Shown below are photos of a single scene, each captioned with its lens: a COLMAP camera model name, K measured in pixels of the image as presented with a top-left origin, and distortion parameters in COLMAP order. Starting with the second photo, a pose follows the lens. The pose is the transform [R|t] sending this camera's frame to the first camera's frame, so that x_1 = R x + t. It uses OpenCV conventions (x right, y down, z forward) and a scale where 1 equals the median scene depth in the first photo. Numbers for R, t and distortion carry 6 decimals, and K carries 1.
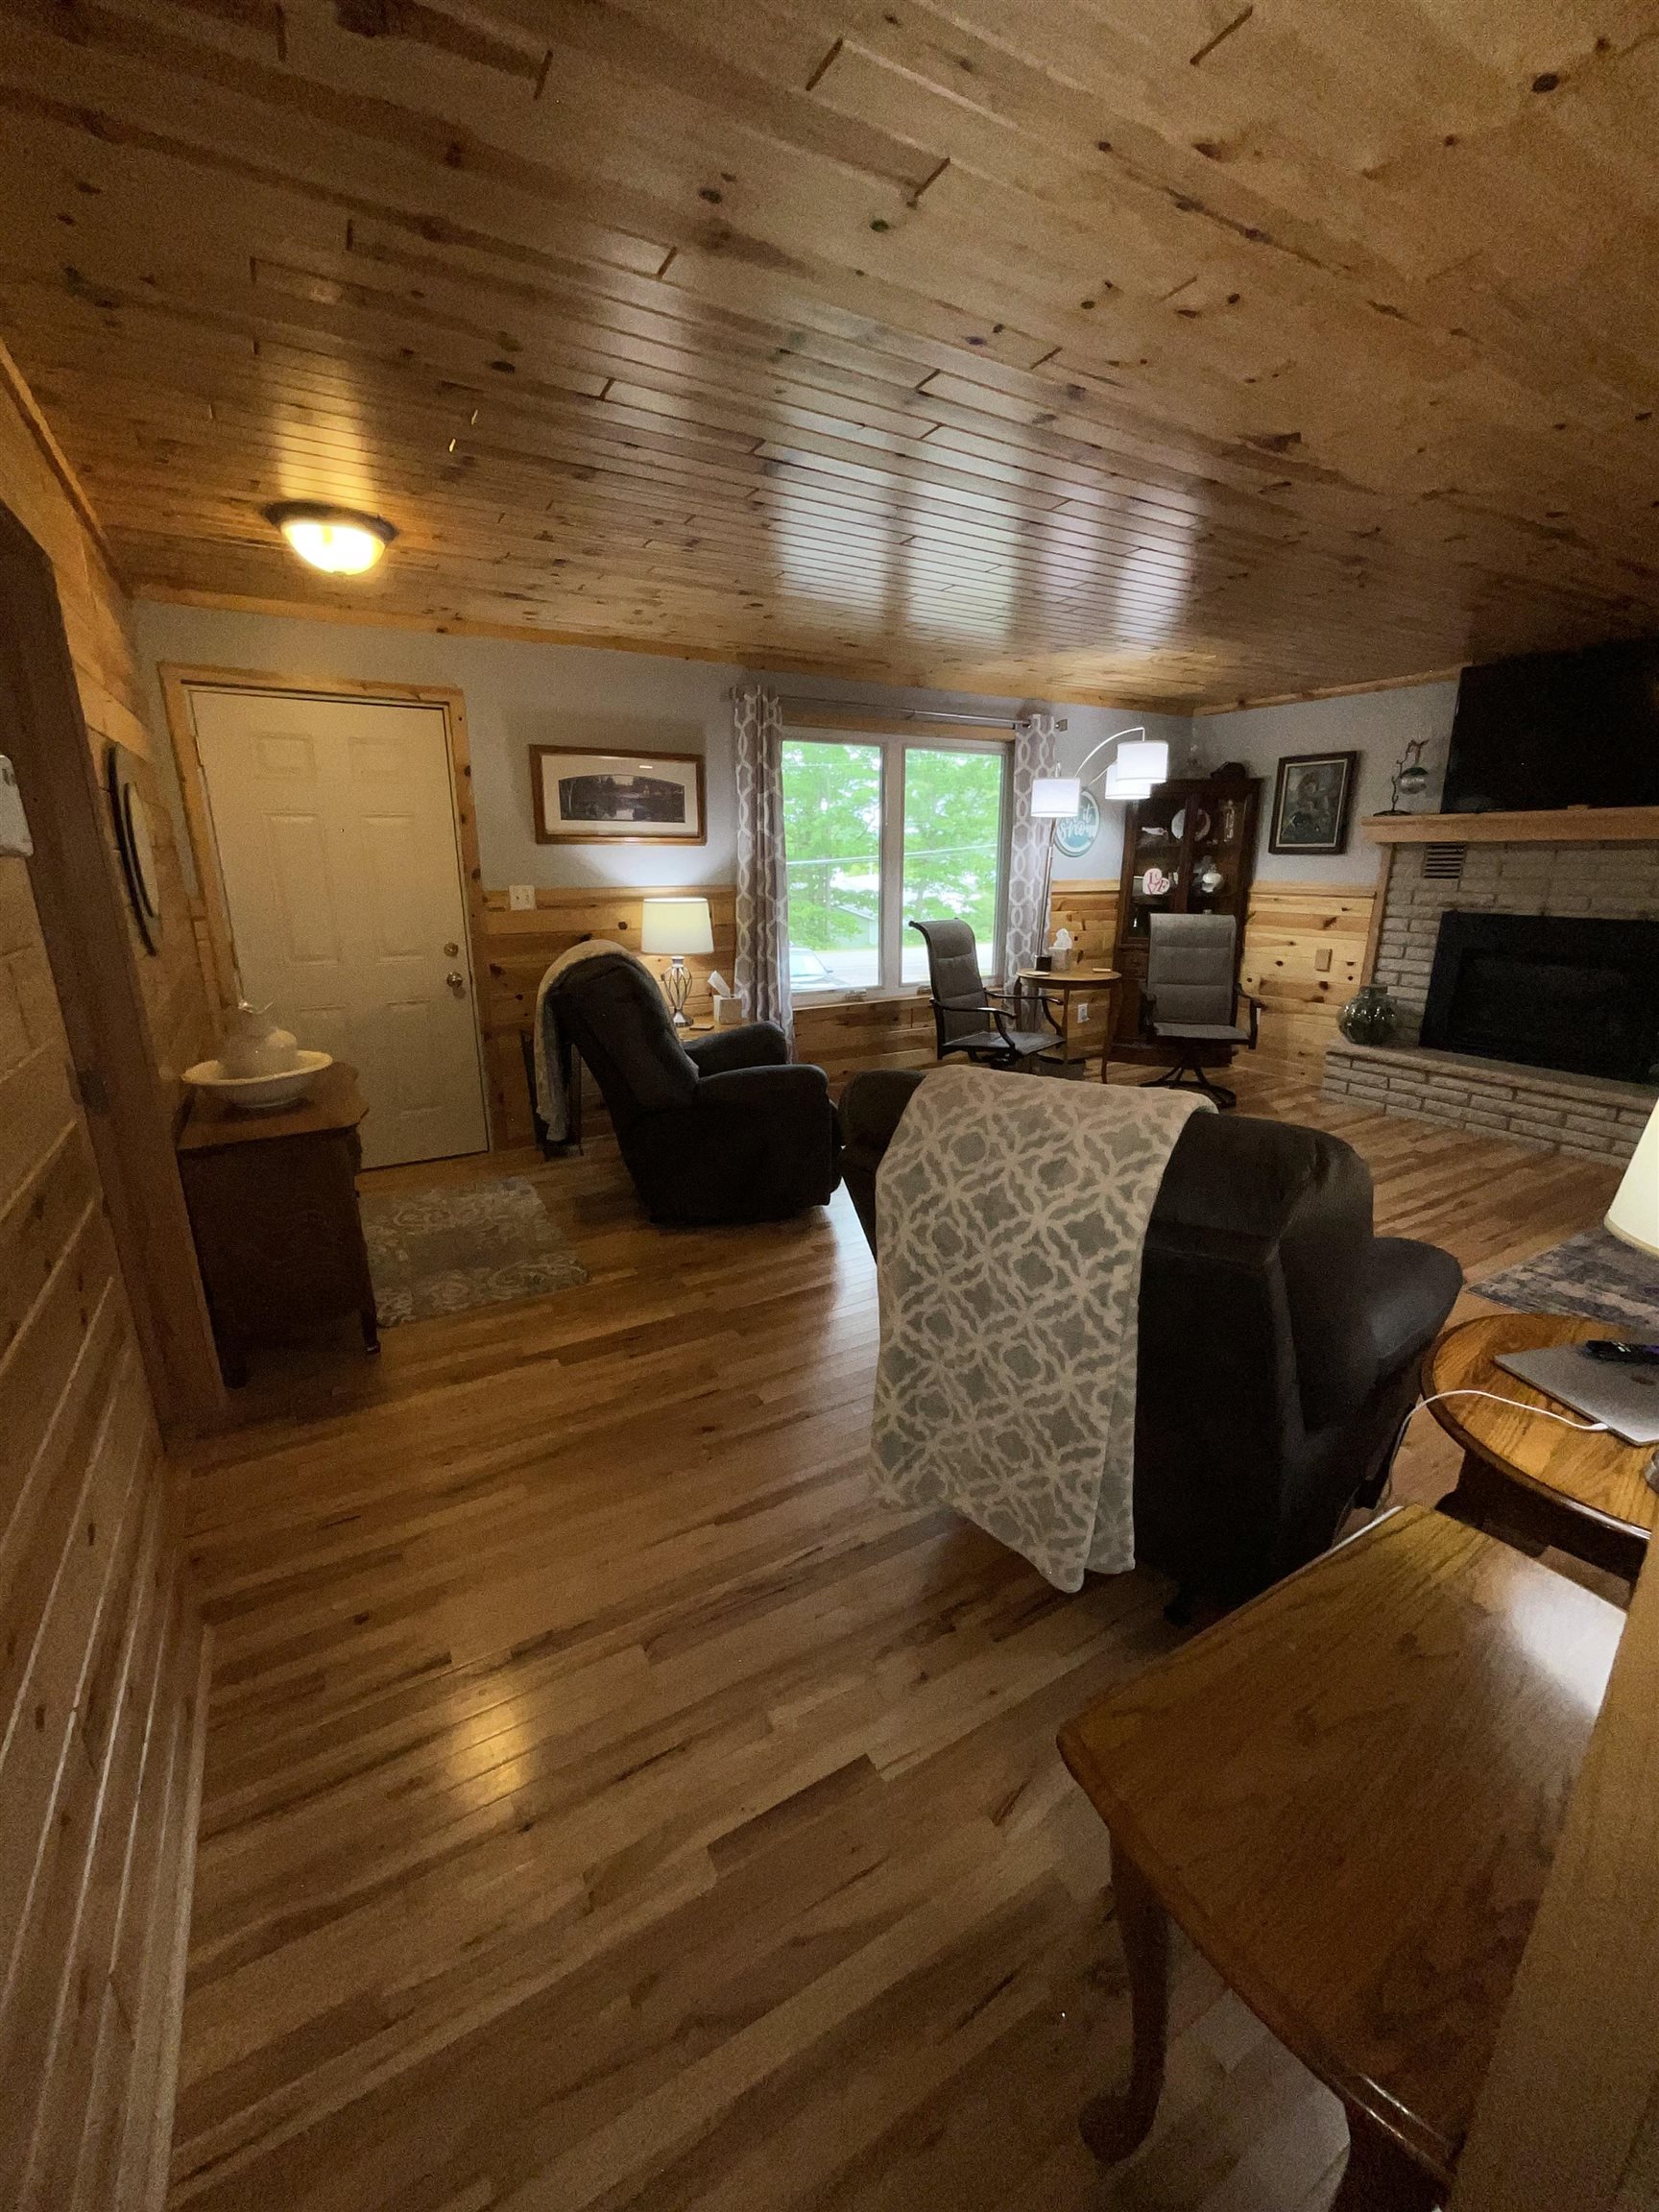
lens RADIAL K [[899.8, 0, 829.5], [0, 899.8, 1106.0], [0, 0, 1]] dist [-0.015312, 0.008491]
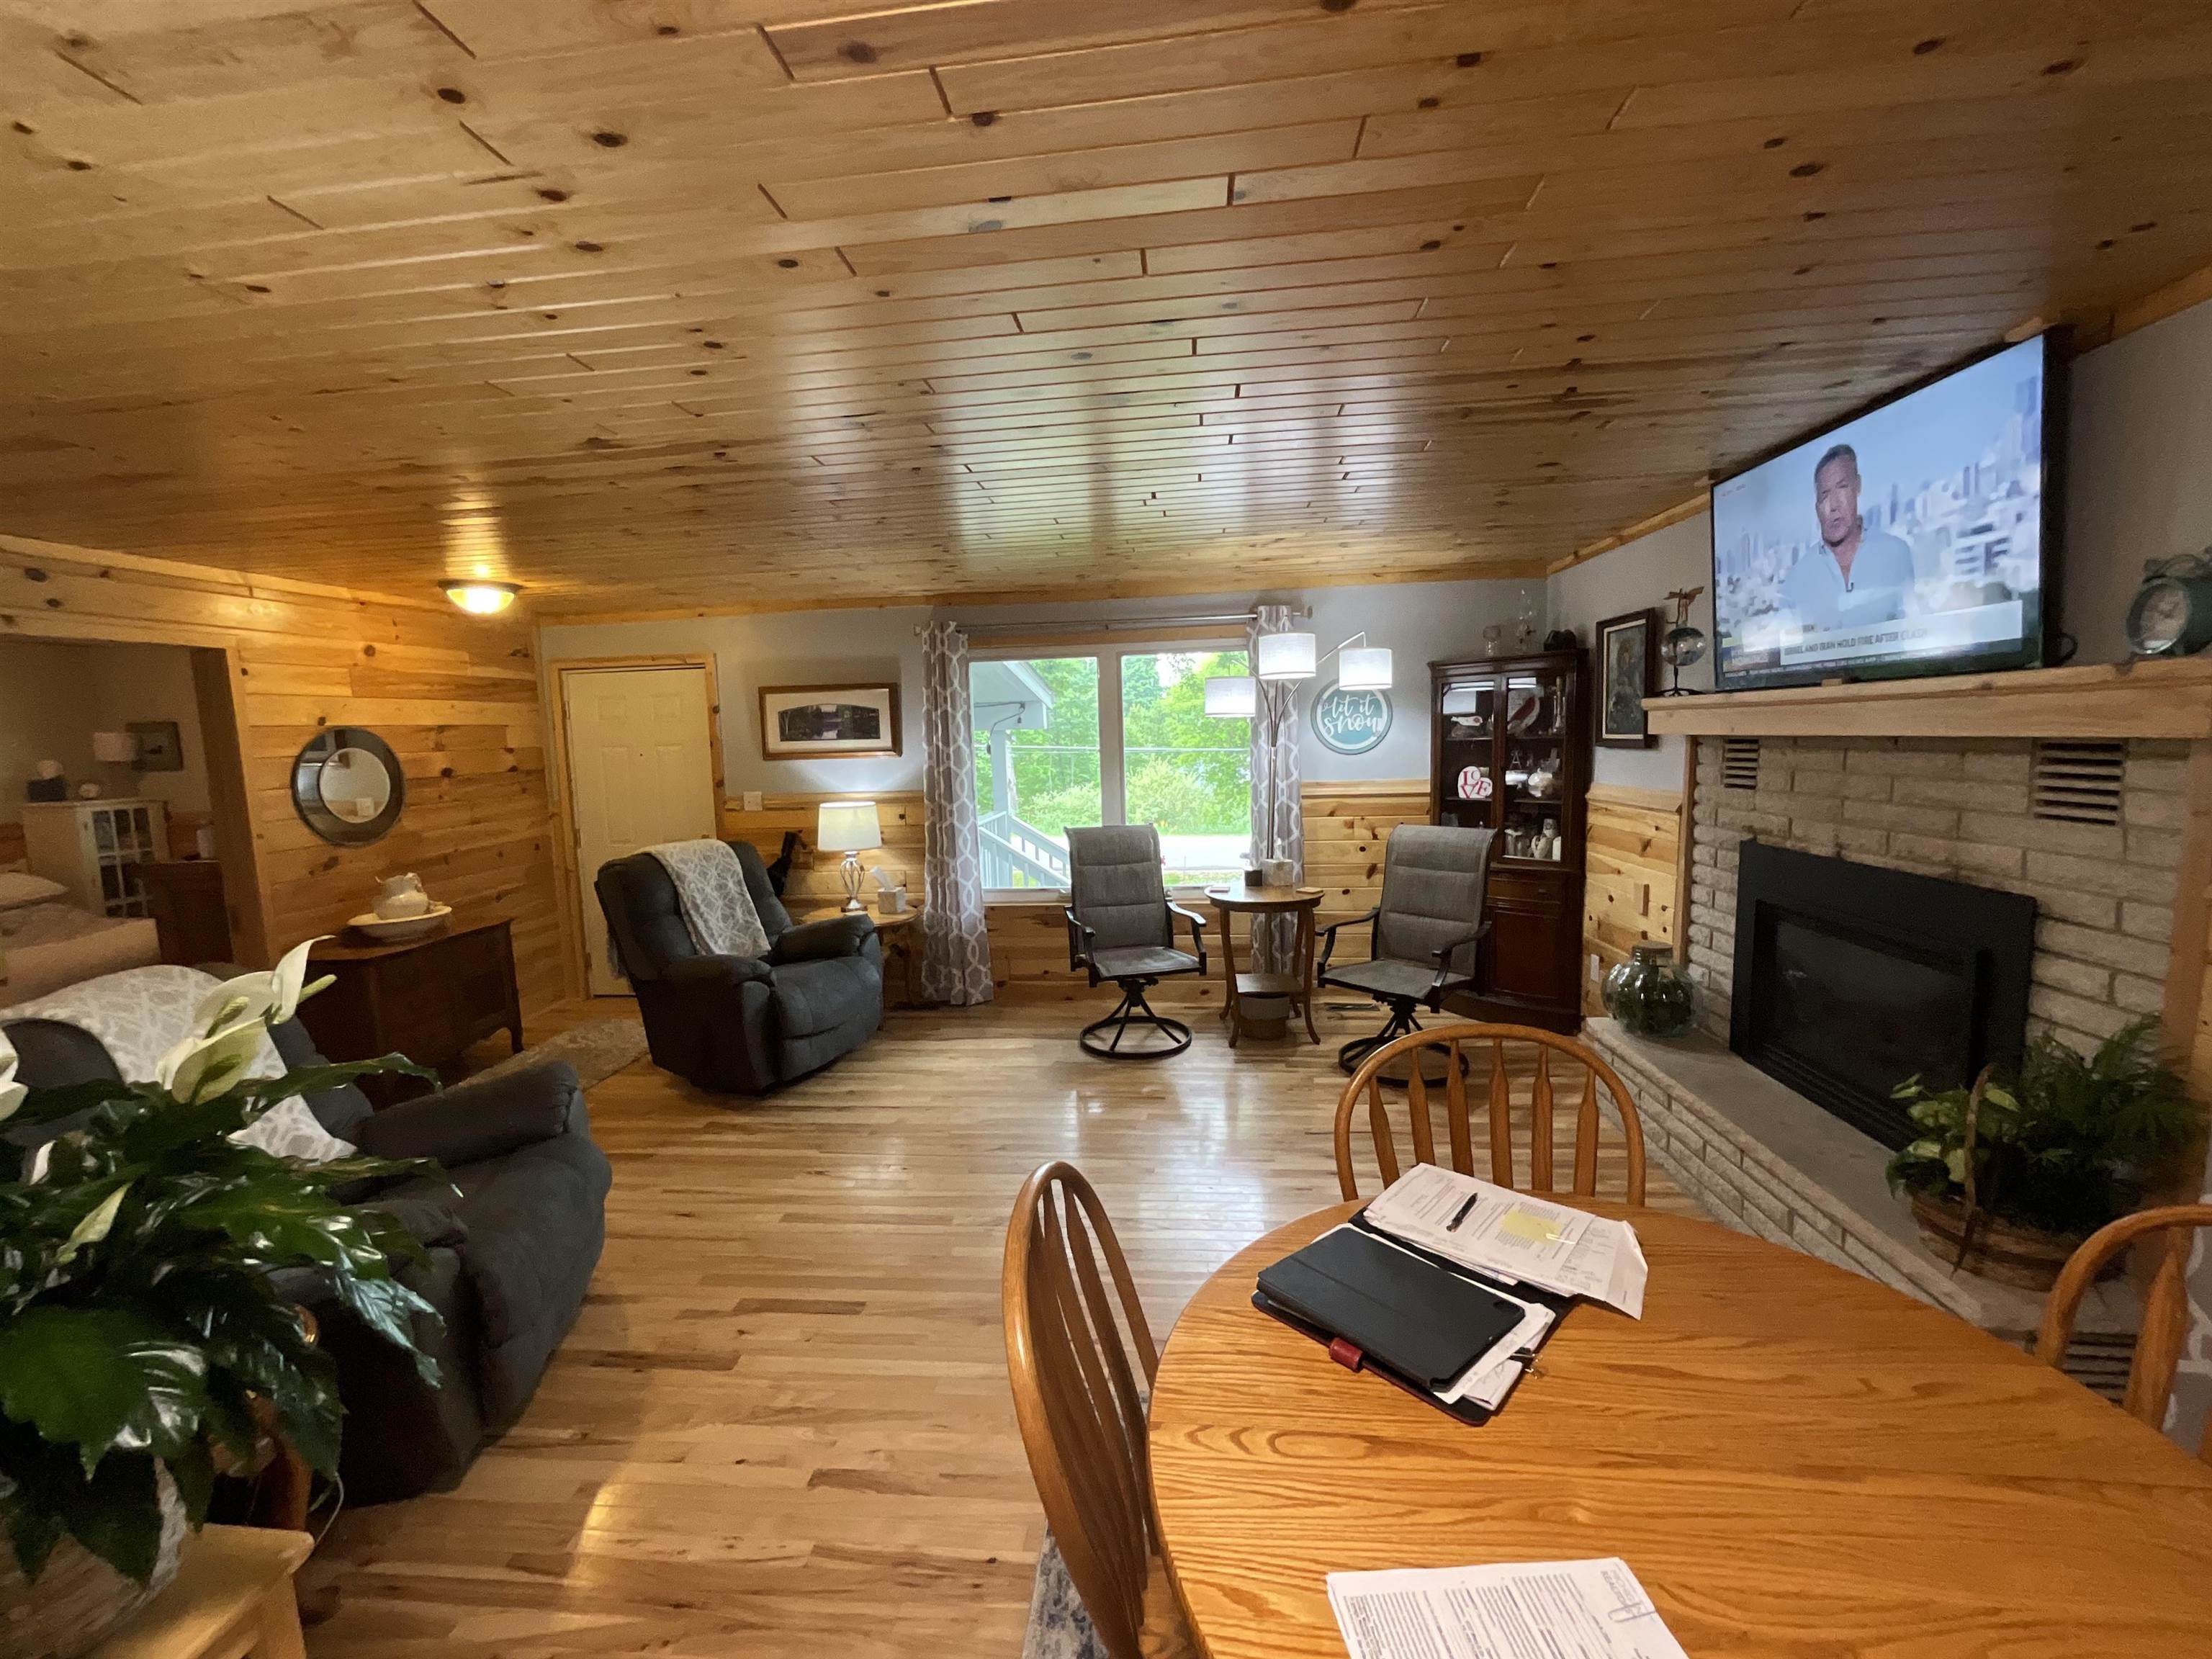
lens RADIAL K [[899.8, 0, 1106.0], [0, 899.8, 829.5], [0, 0, 1]] dist [-0.015312, 0.008491]
pose [[0.804716, 0.036847, -0.592516, 0.729111], [-0.130403, 0.984667, -0.115871, -0.096249], [0.579161, 0.170509, 0.797182, 0.242005]]
